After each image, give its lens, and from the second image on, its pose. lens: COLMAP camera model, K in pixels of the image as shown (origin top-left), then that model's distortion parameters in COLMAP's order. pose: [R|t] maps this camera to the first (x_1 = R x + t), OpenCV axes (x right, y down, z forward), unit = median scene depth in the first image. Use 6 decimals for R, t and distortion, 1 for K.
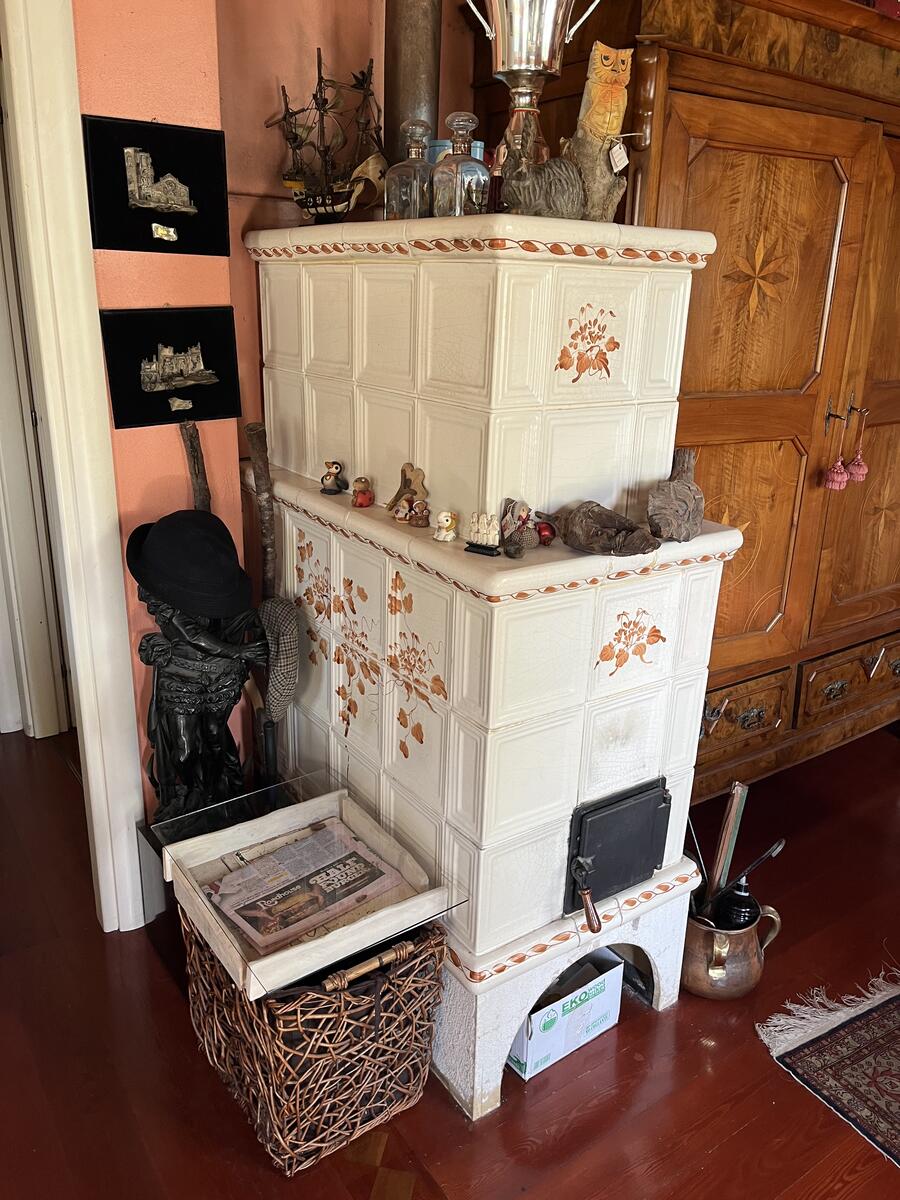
lens RADIAL K [[923.7, 0, 454.9], [0, 923.7, 592.5], [0, 0, 1]] dist [0.022082, -0.004900]
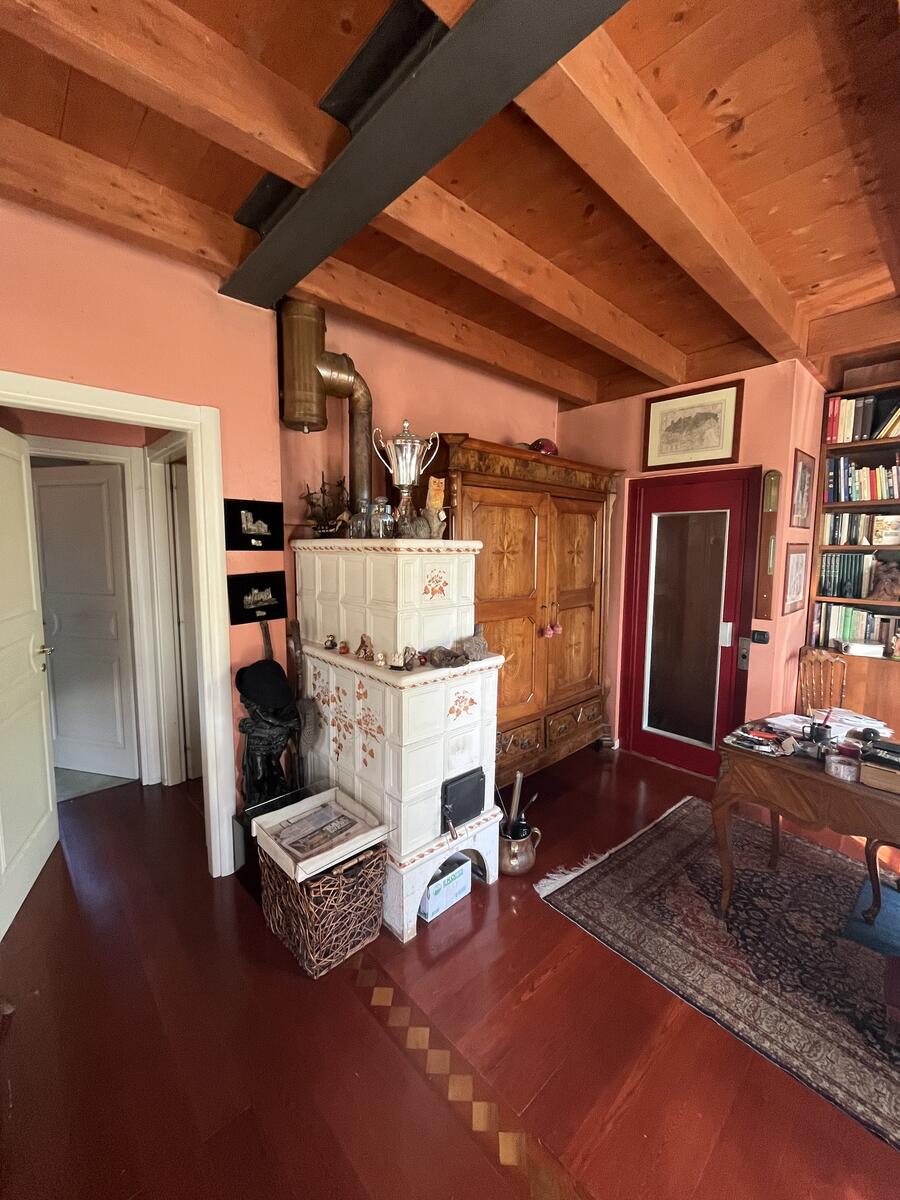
lens RADIAL K [[488.6, 0, 450.0], [0, 488.6, 600.0], [0, 0, 1]] dist [-0.001241, -0.000055]
pose [[0.989639, -0.036082, 0.138971, -0.002573], [0.063614, 0.977912, -0.199103, 0.033821], [-0.128718, 0.205881, 0.970075, -0.235505]]
